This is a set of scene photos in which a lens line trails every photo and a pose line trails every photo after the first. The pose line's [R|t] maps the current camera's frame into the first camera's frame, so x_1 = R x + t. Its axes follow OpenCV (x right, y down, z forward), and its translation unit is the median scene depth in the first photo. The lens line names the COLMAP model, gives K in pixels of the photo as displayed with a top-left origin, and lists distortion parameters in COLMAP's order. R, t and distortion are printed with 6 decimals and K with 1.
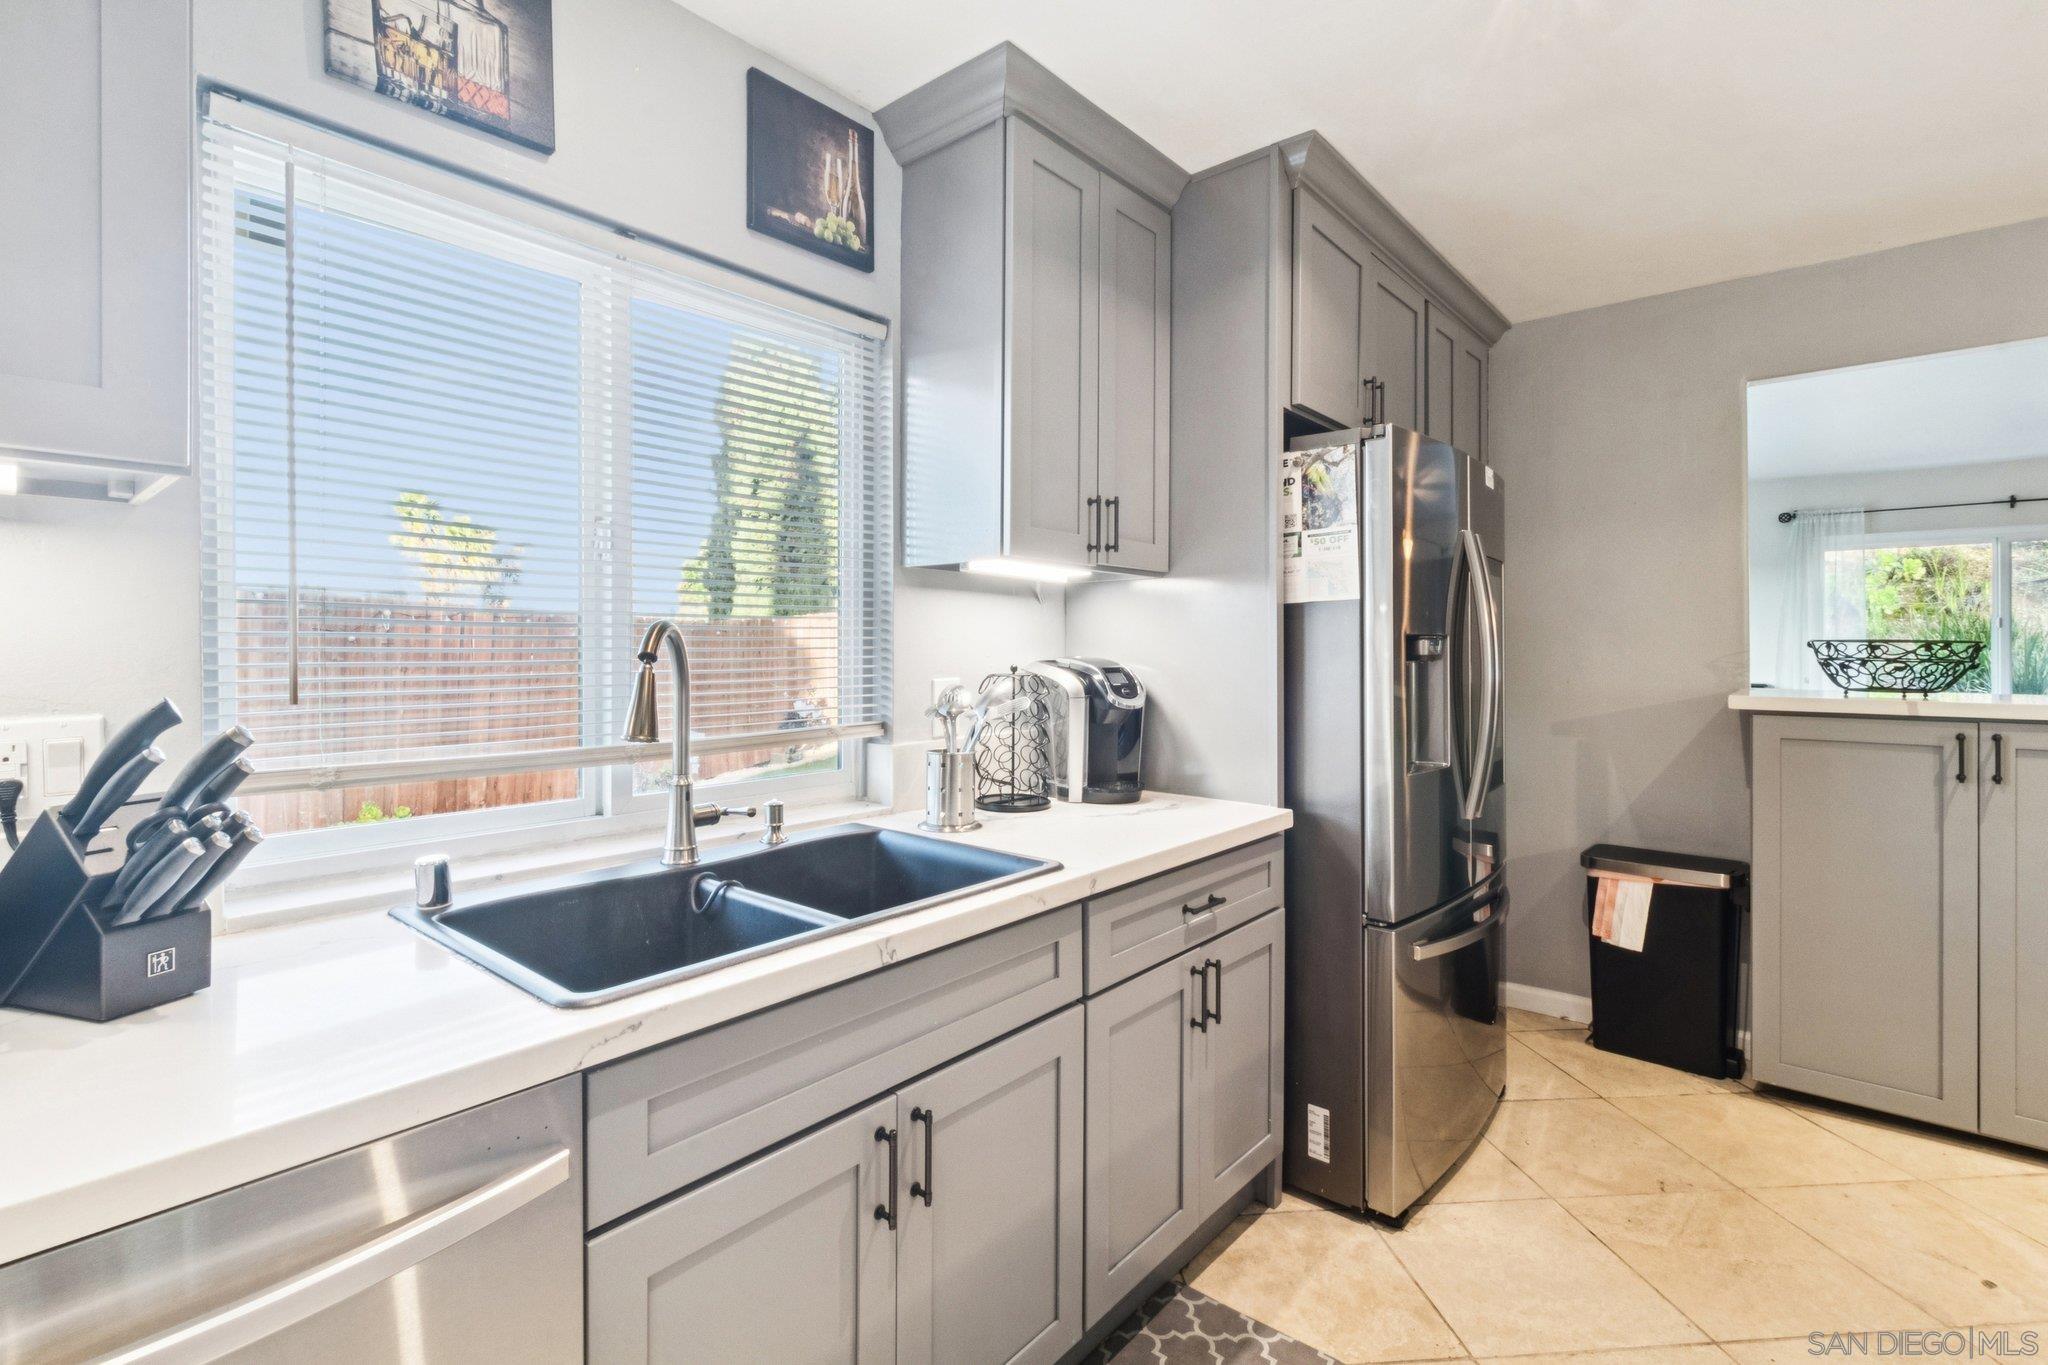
lens RADIAL K [[945.4, 0, 1034.3], [0, 945.4, 645.1], [0, 0, 1]] dist [0.007569, -0.002574]
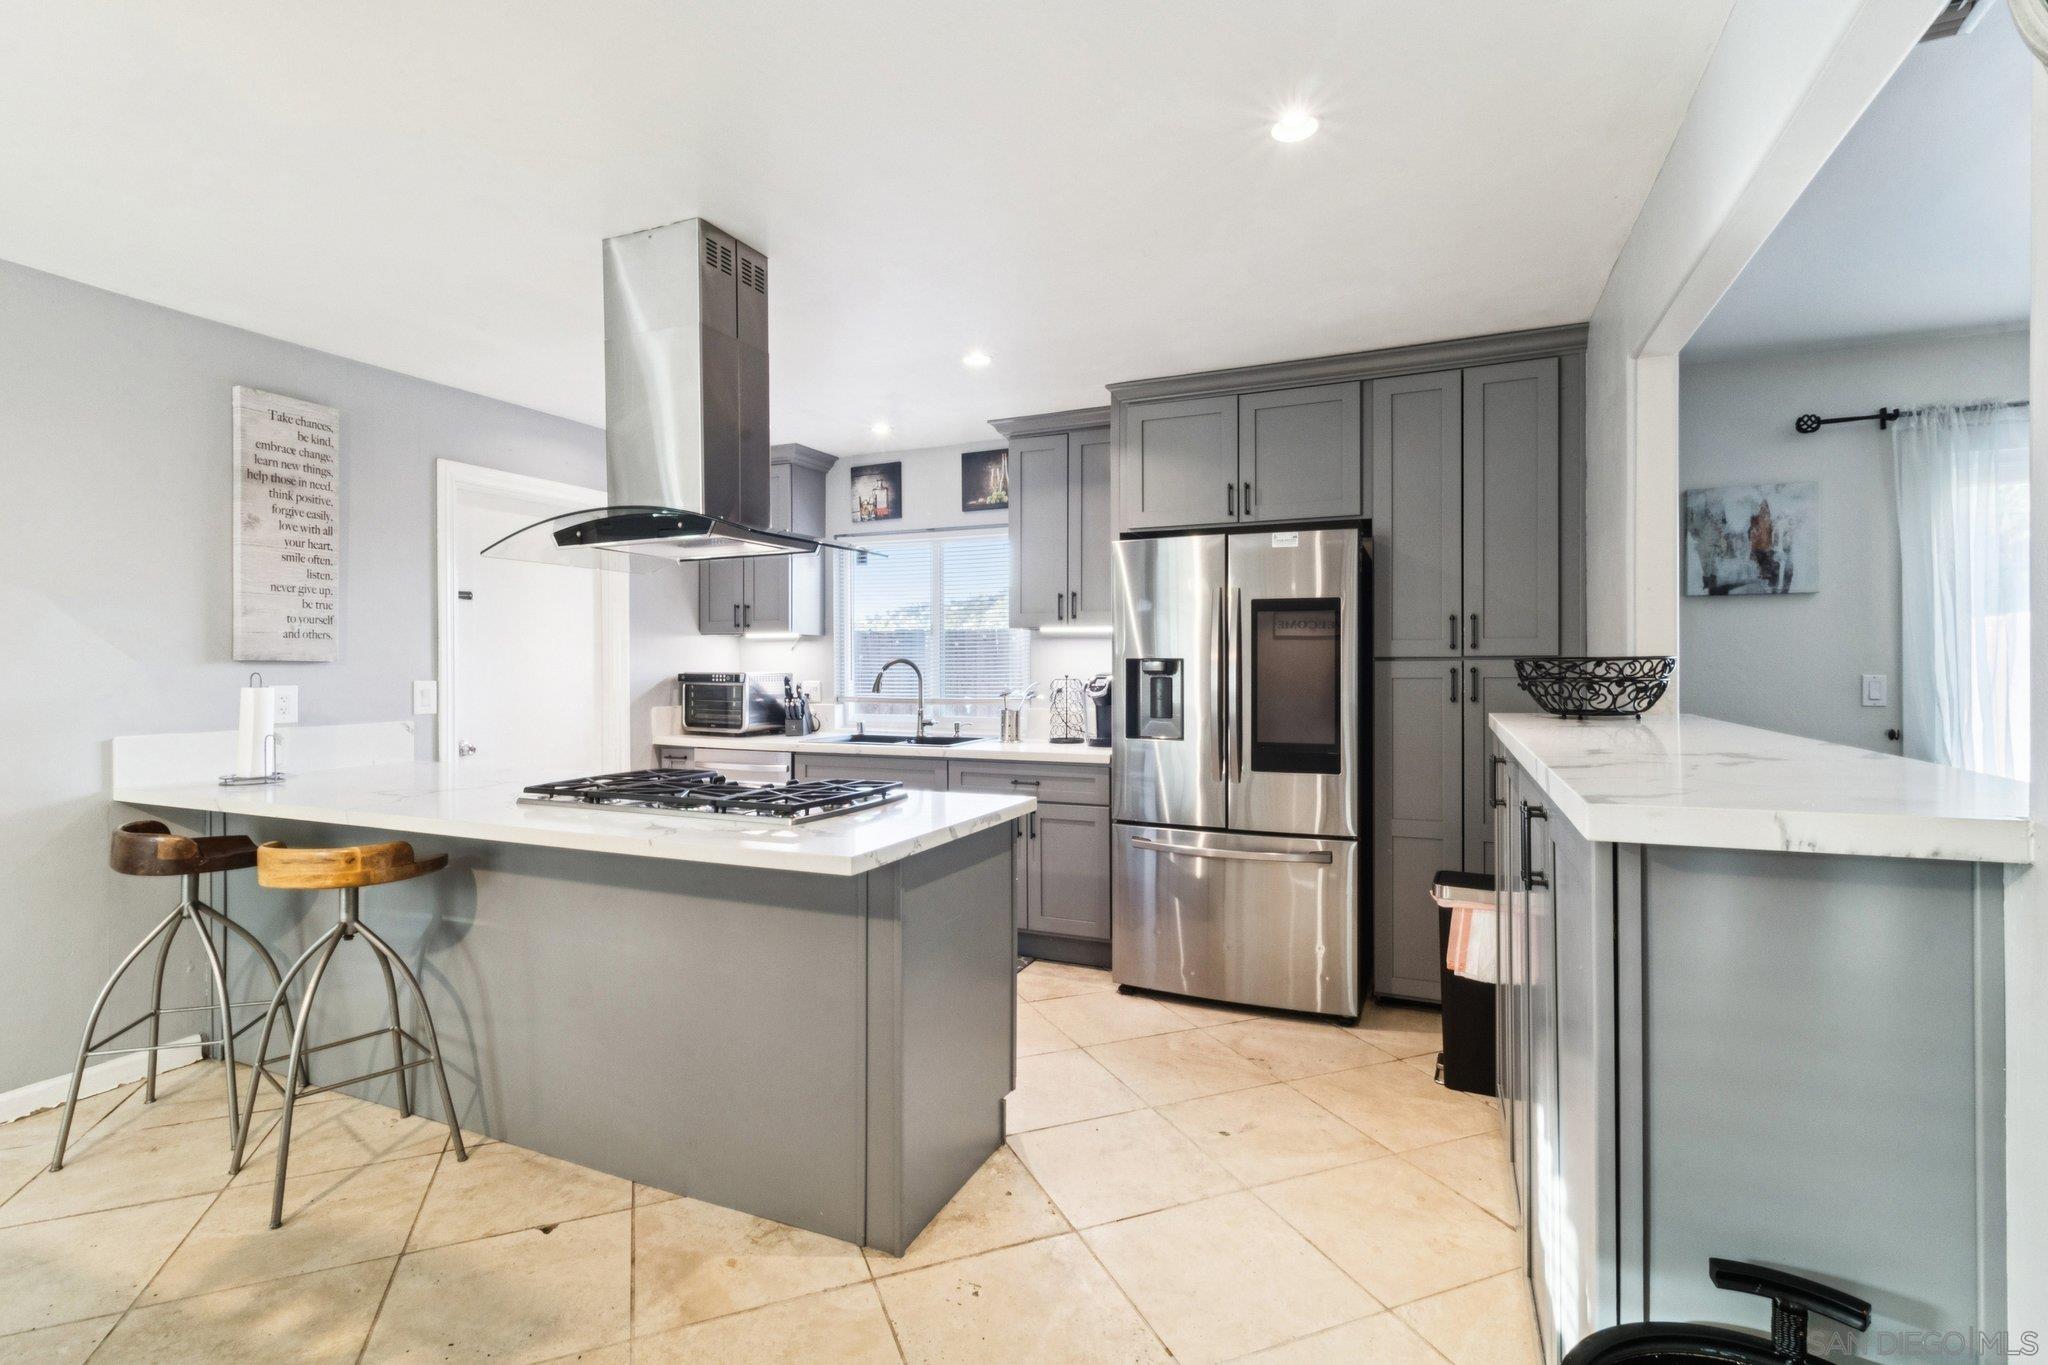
lens RADIAL K [[945.4, 0, 1012.3], [0, 945.4, 669.7], [0, 0, 1]] dist [0.007569, -0.002574]
pose [[0.296086, 0.003483, -0.955155, 2.099599], [0.004318, 0.999978, 0.004985, -0.000627], [0.955152, -0.005600, 0.296064, 0.296113]]
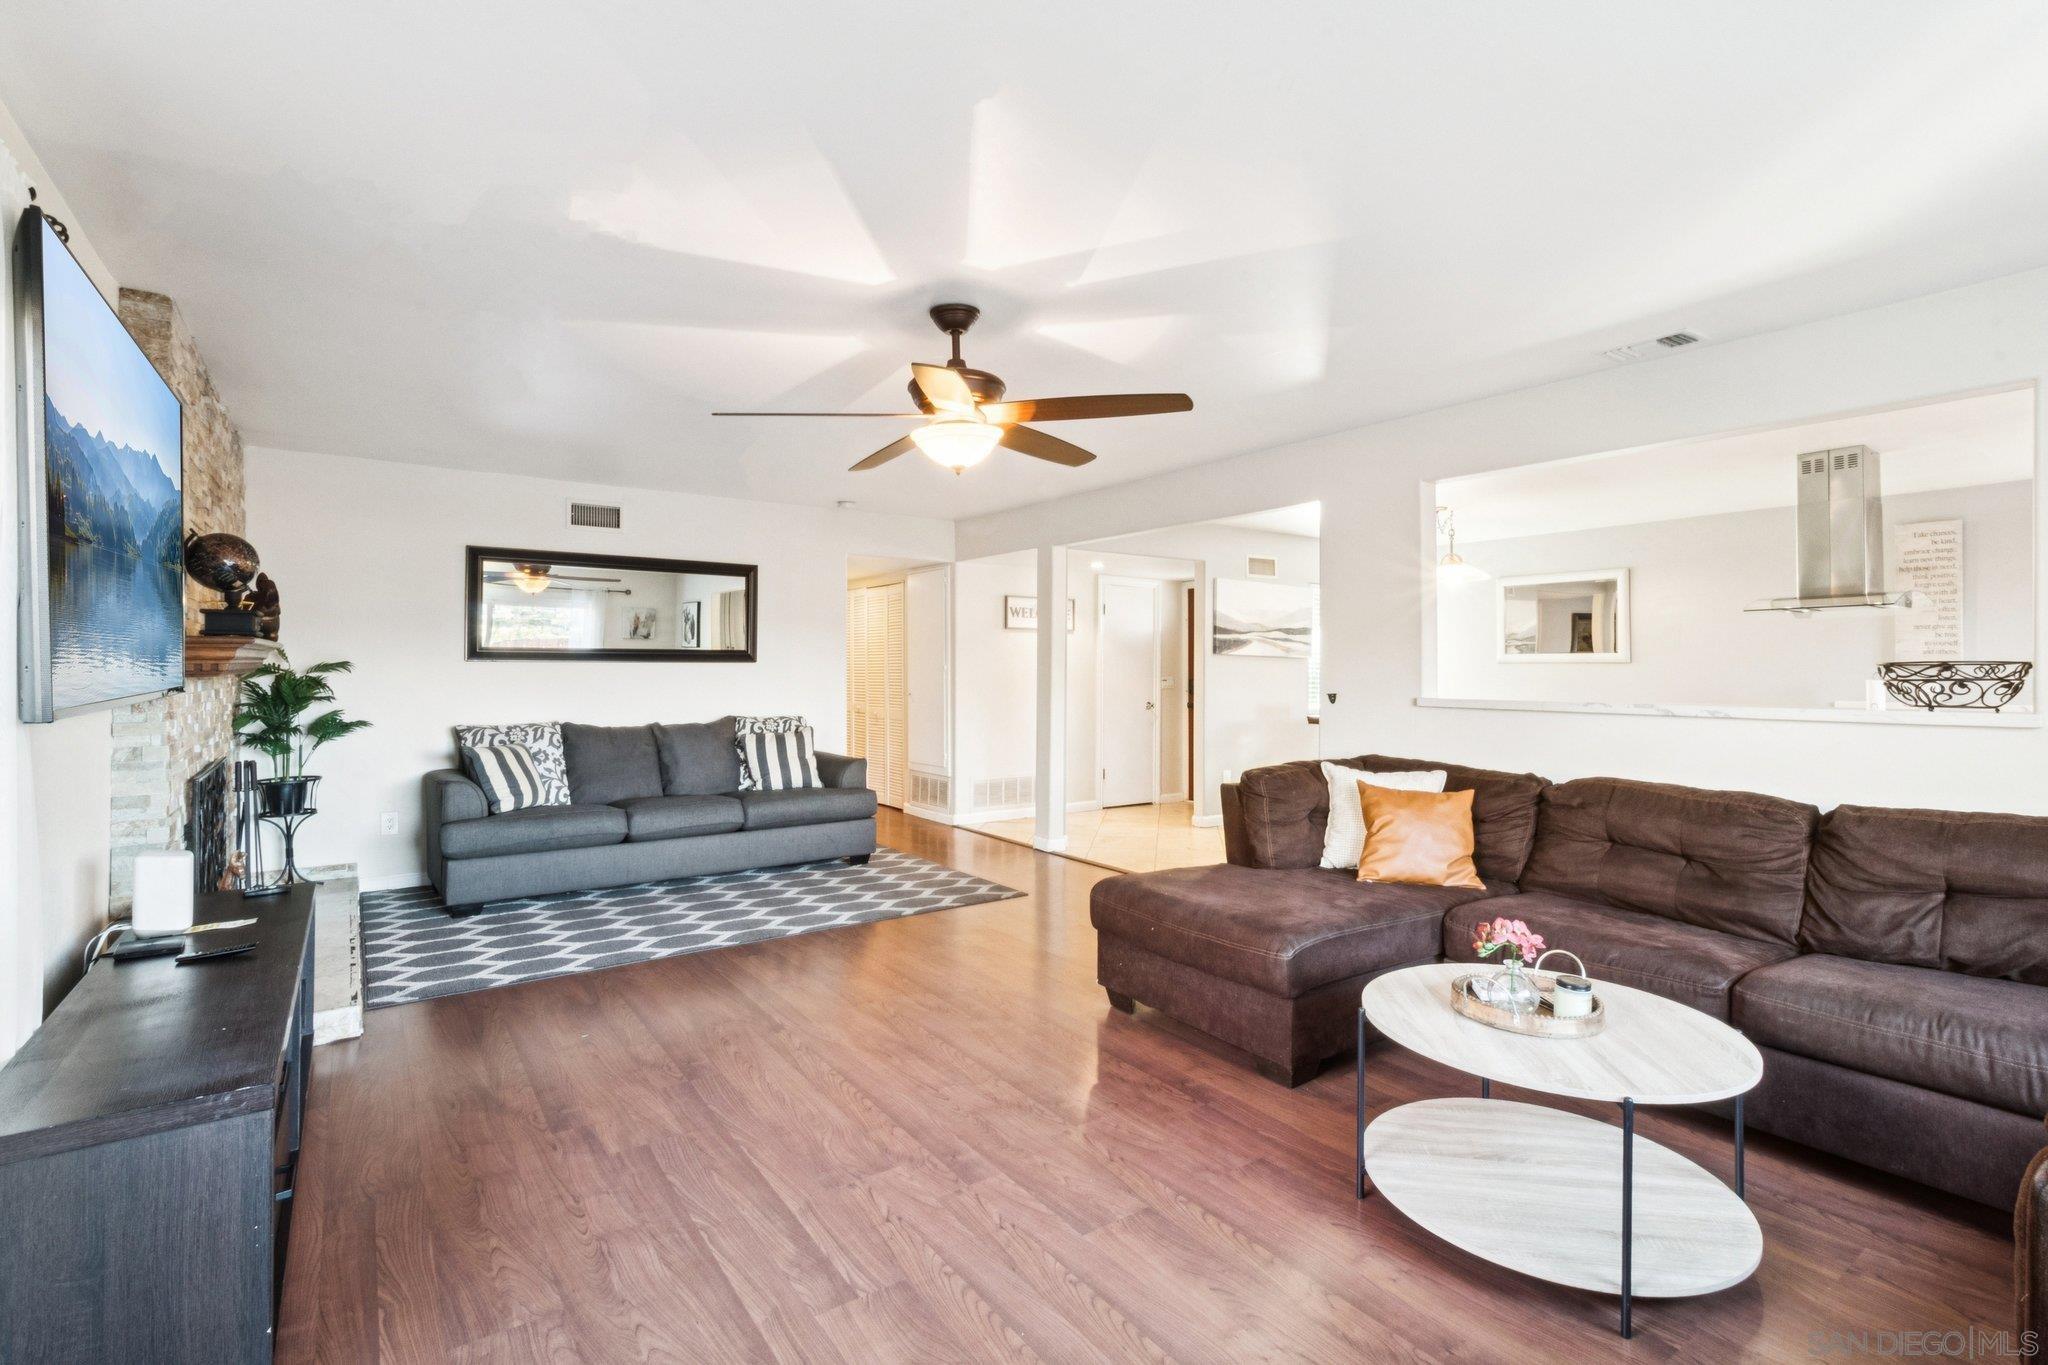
lens RADIAL K [[945.4, 0, 988.6], [0, 945.4, 655.7], [0, 0, 1]] dist [0.007569, -0.002574]
pose [[-0.972963, 0.001762, 0.230956, 2.369759], [0.000280, 0.999979, -0.006449, -0.026739], [-0.230963, -0.006210, -0.972943, 3.227192]]
